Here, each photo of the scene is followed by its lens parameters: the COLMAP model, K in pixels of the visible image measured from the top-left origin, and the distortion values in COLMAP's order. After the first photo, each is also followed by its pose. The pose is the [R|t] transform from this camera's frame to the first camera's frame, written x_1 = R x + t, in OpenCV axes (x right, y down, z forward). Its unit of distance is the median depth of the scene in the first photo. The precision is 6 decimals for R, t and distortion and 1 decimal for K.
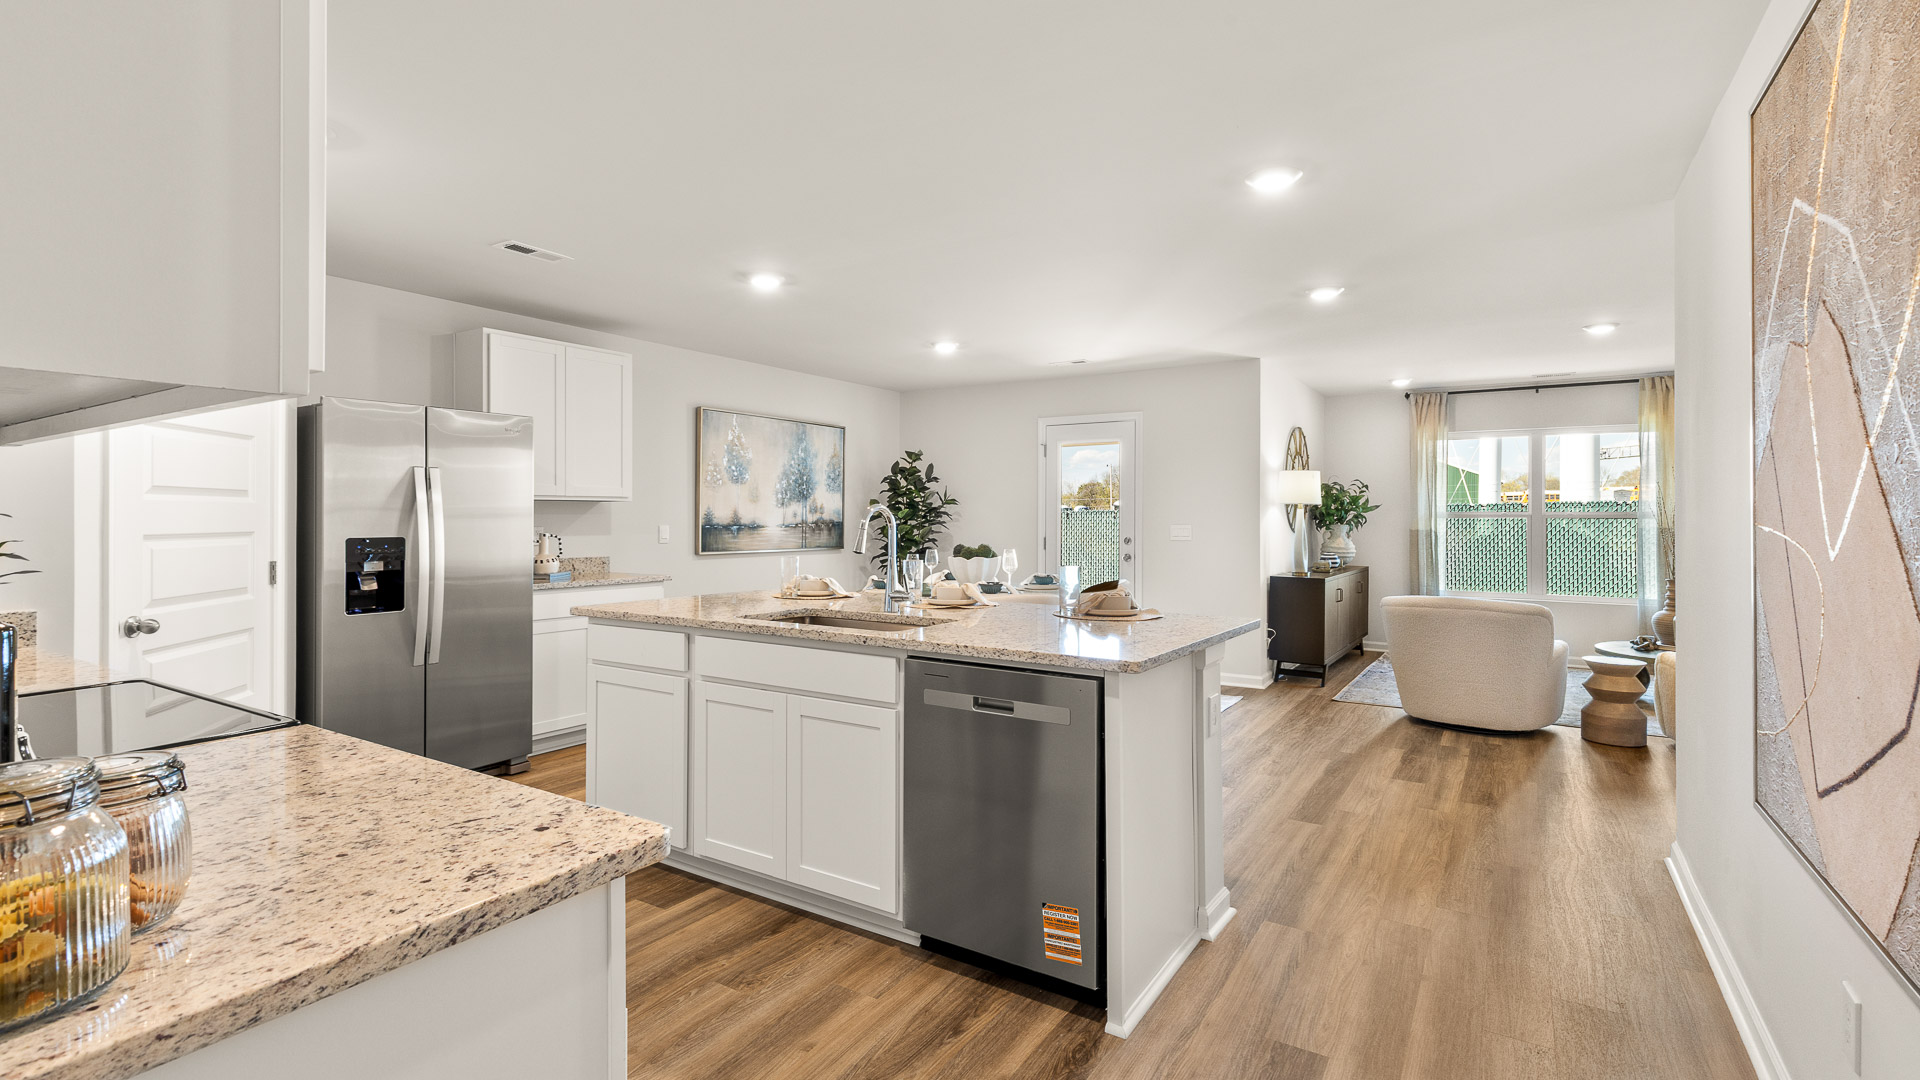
lens RADIAL K [[864.9, 0, 966.2], [0, 864.9, 515.4], [0, 0, 1]] dist [-0.000282, -0.000055]
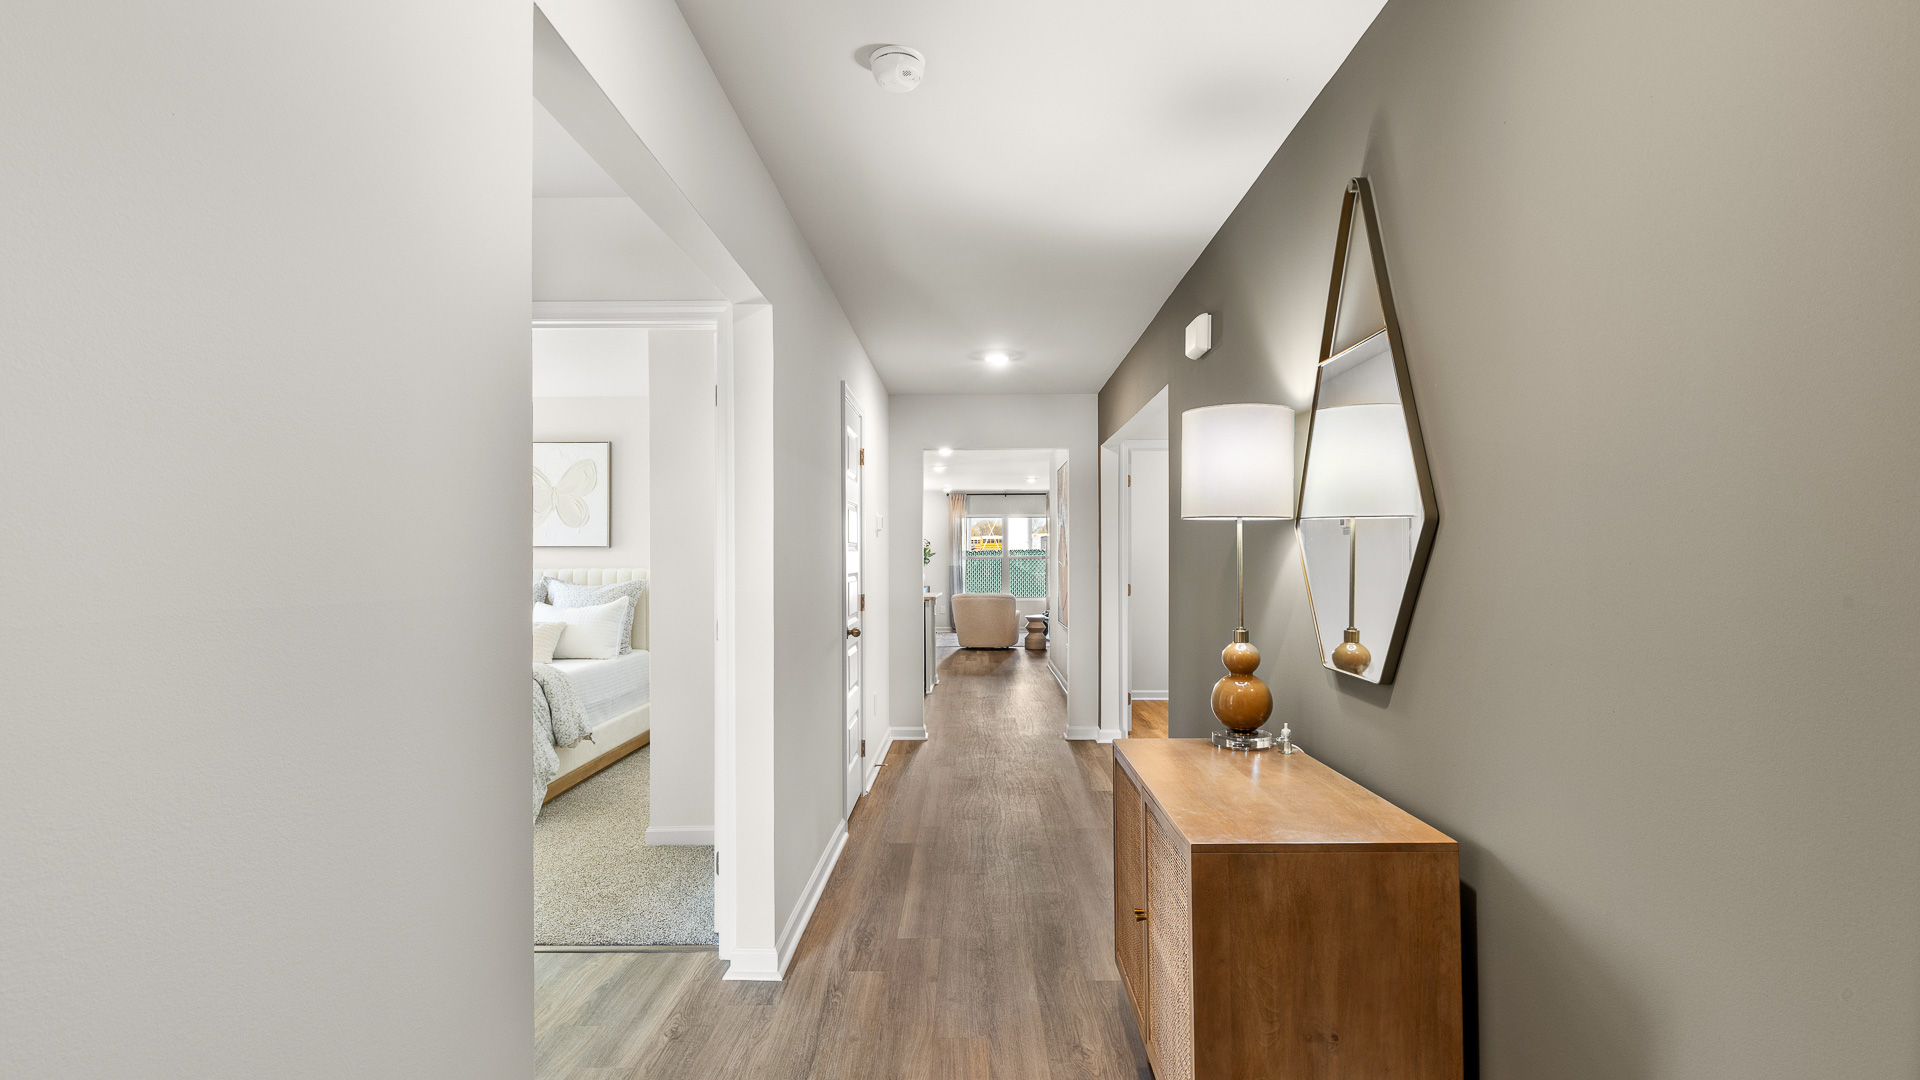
lens RADIAL K [[848.7, 0, 966.0], [0, 848.7, 490.4], [0, 0, 1]] dist [0.002714, 0.000253]
pose [[0.850601, 0.040398, 0.524258, -0.577332], [0.001891, 0.996803, -0.079880, 0.000284], [-0.525808, 0.068938, 0.847805, -0.799270]]
